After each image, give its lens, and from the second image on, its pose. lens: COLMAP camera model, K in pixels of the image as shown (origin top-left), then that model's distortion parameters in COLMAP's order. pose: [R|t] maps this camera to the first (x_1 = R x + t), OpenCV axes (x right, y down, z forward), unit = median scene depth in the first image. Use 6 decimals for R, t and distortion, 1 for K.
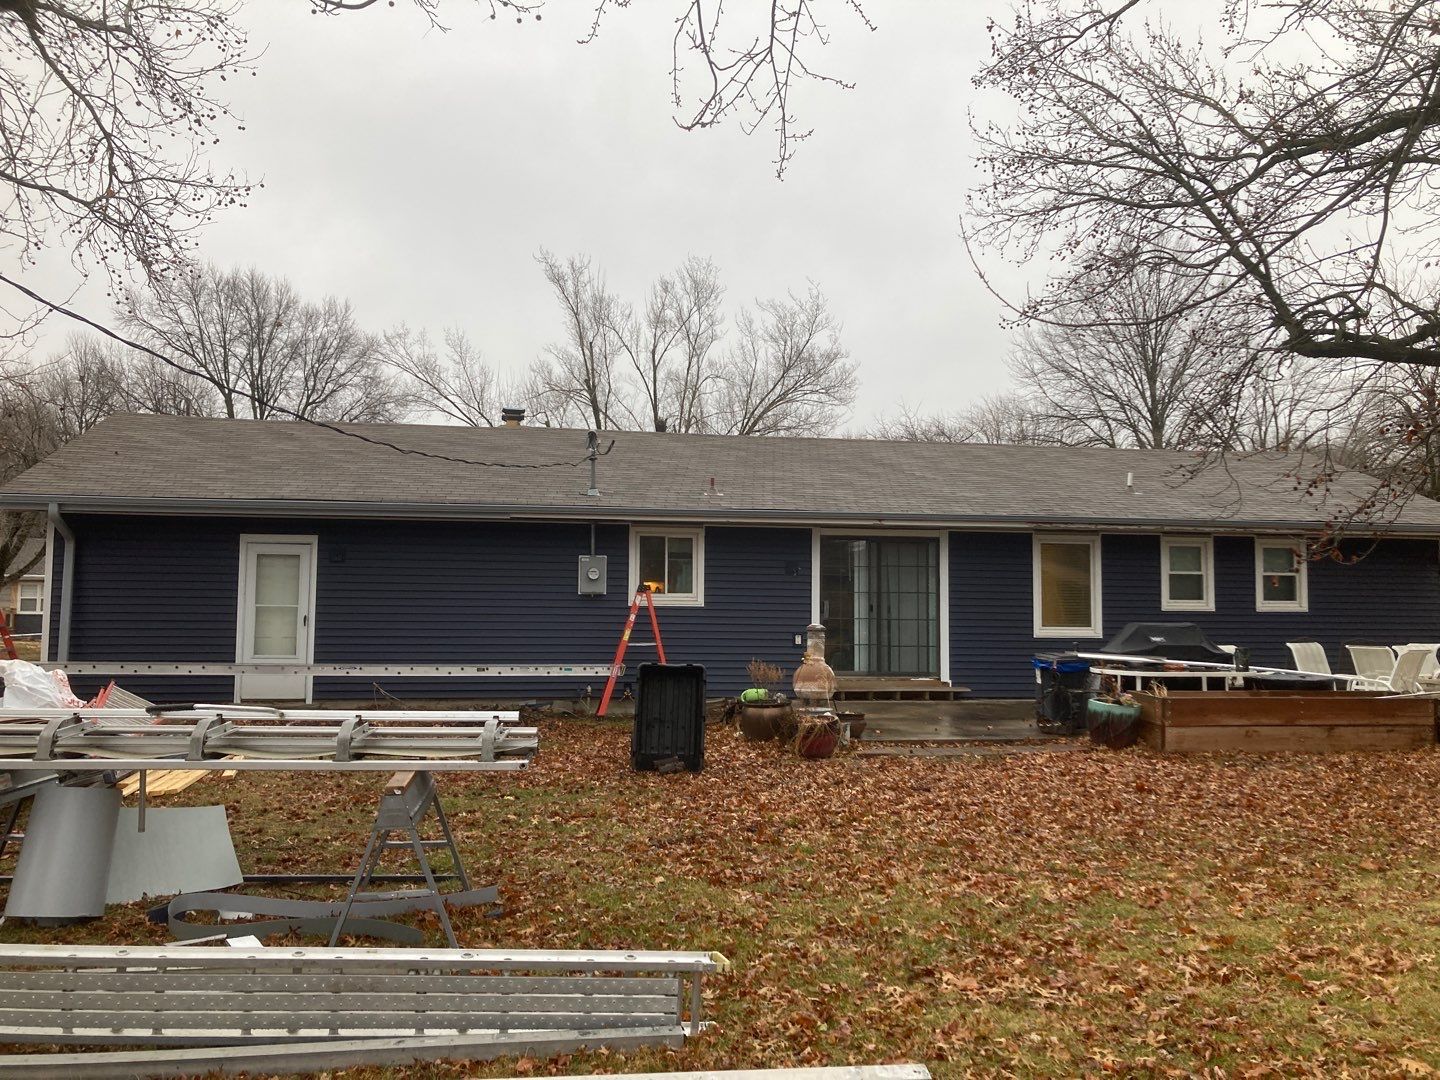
lens RADIAL K [[1141.2, 0, 720.0], [0, 1141.2, 540.0], [0, 0, 1]] dist [0.099820, -0.197397]
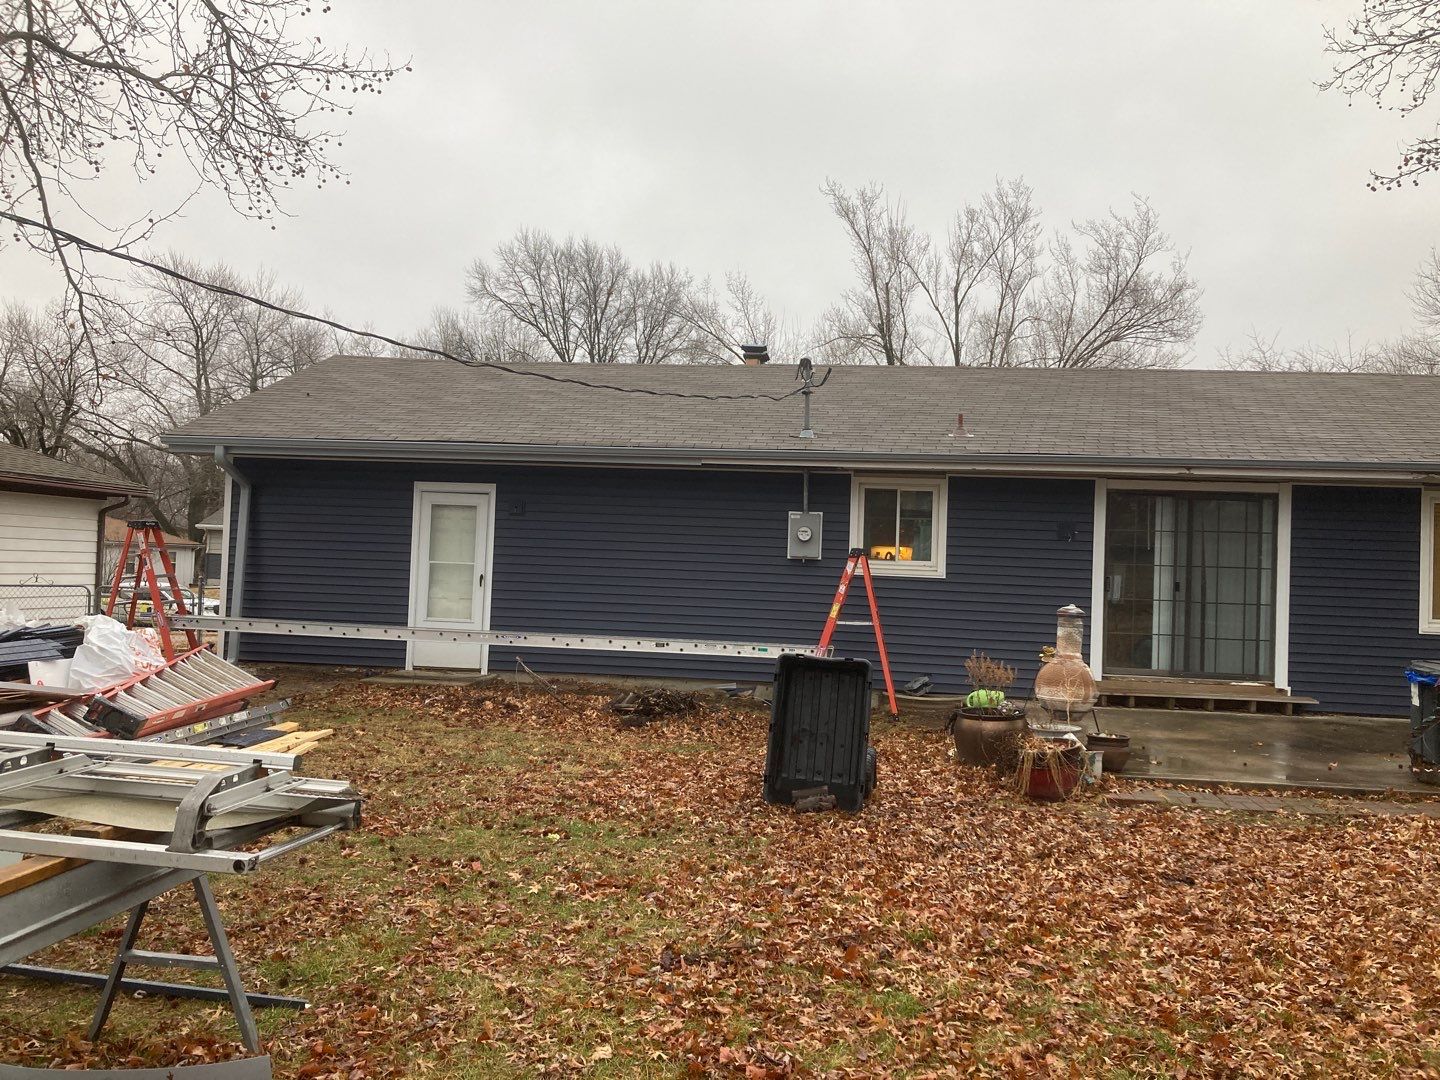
lens RADIAL K [[1166.8, 0, 720.0], [0, 1166.8, 540.0], [0, 0, 1]] dist [0.016231, -0.011379]
pose [[0.958766, 0.019012, -0.283561, 0.064378], [-0.010947, 0.999490, 0.030002, 0.009541], [0.283986, -0.025660, 0.958485, 0.185404]]
